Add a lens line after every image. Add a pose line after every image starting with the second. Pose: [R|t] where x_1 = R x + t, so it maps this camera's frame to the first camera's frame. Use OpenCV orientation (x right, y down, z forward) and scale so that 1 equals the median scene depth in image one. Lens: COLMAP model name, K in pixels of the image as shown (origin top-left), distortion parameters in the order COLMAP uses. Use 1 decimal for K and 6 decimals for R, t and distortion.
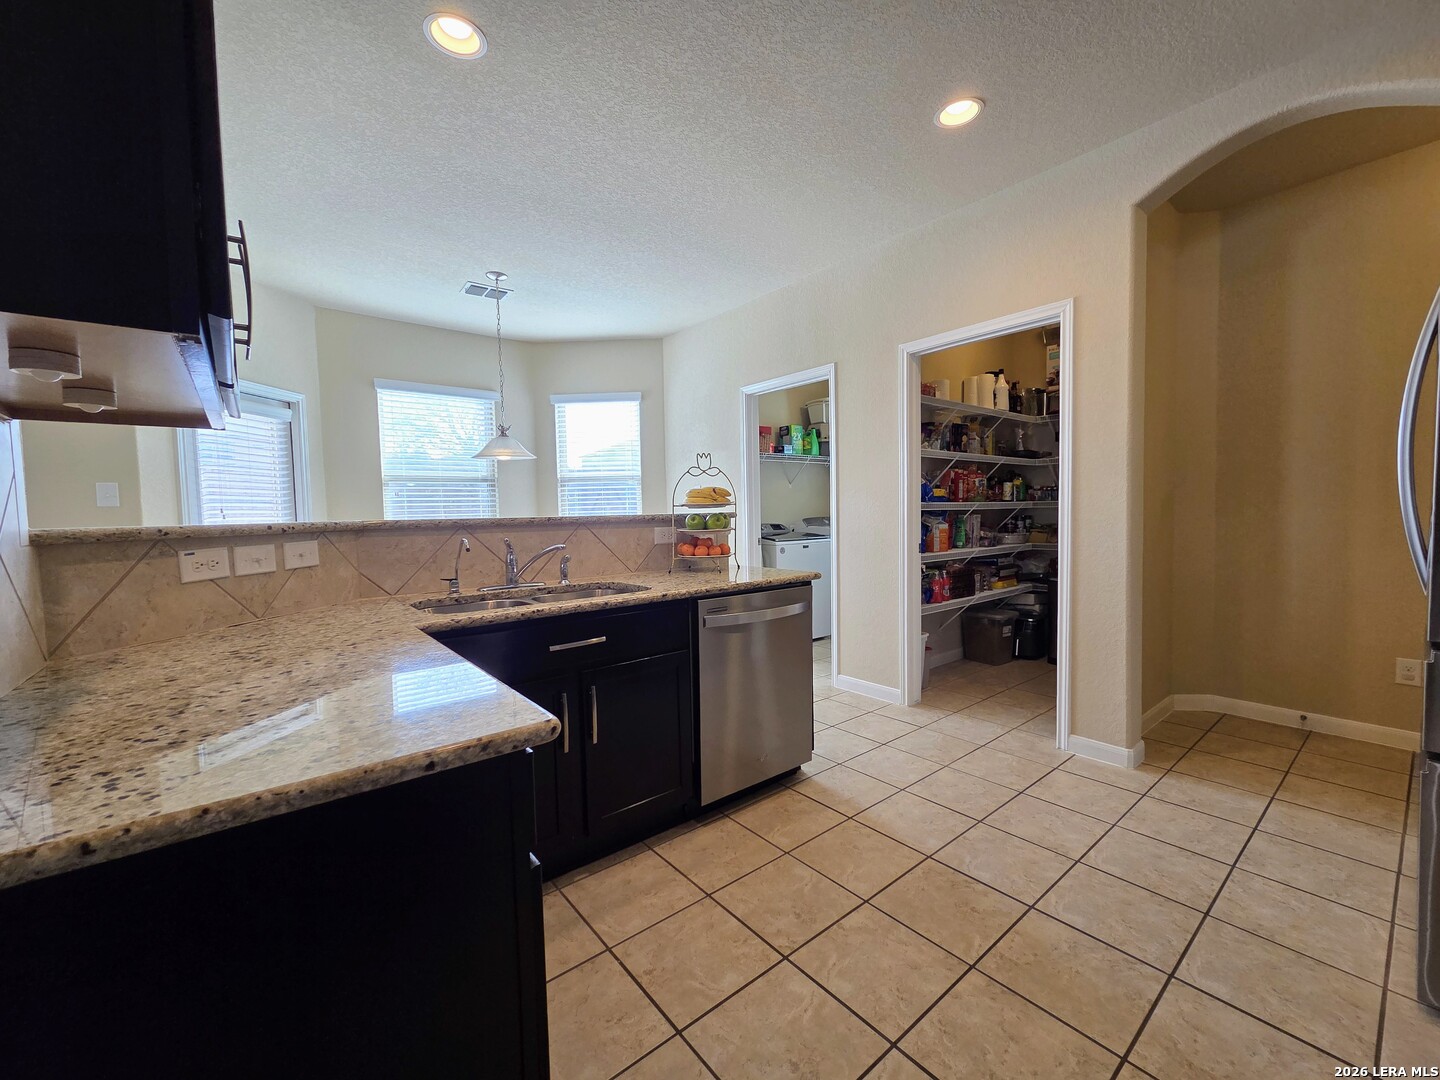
lens RADIAL K [[588.2, 0, 723.3], [0, 588.2, 547.2], [0, 0, 1]] dist [0.000285, -0.000351]
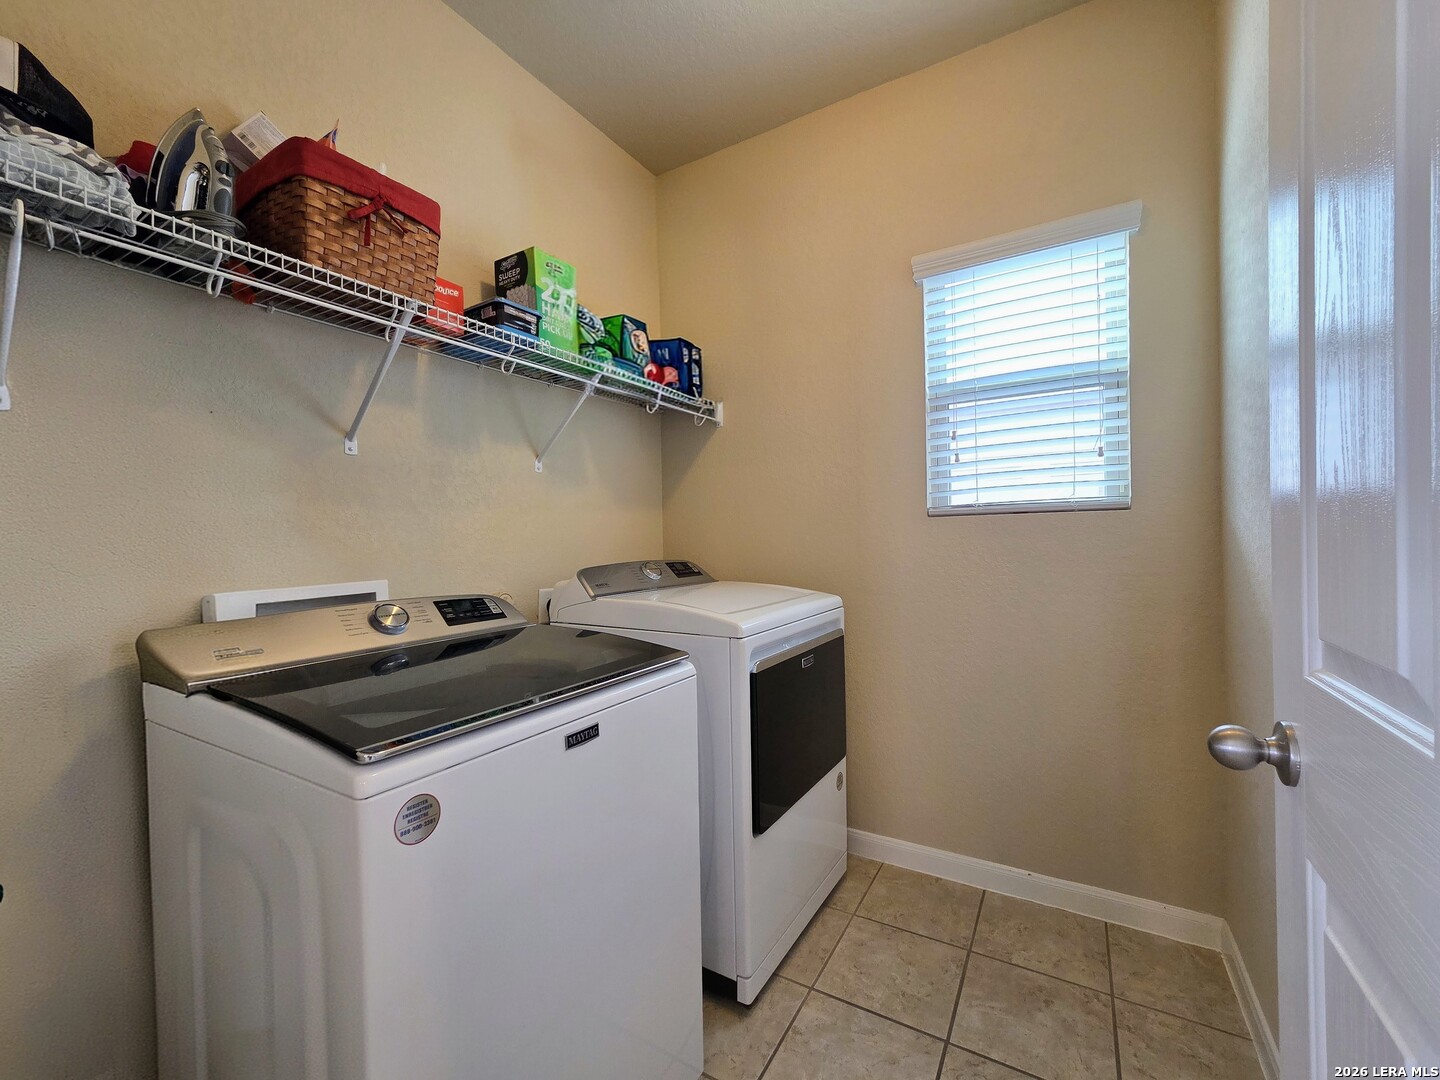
lens RADIAL K [[588.2, 0, 720.4], [0, 588.2, 545.1], [0, 0, 1]] dist [0.000285, -0.000351]
pose [[0.939189, -0.008923, 0.343284, 0.140861], [0.027220, 0.998451, -0.048517, -0.060733], [-0.342319, 0.054911, 0.937978, 0.979399]]
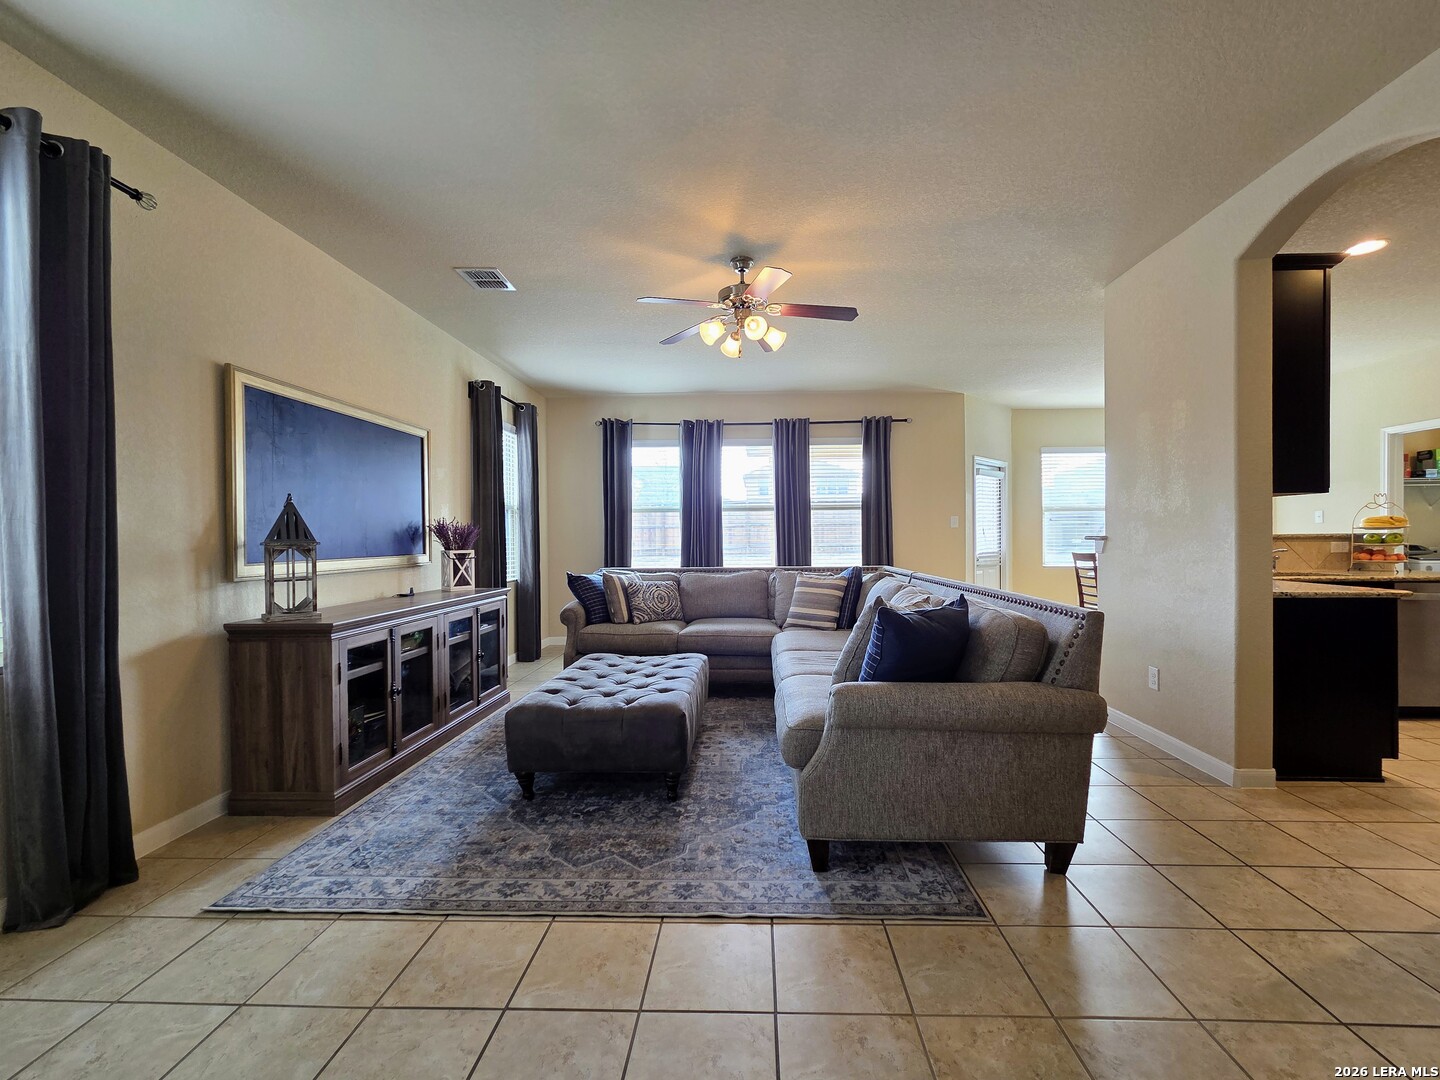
lens RADIAL K [[588.2, 0, 738.1], [0, 588.2, 545.1], [0, 0, 1]] dist [0.000285, -0.000351]
pose [[0.757676, 0.020538, -0.652307, -0.185965], [-0.046459, 0.998666, -0.022520, 0.053231], [0.650975, 0.047368, 0.757620, -0.773159]]
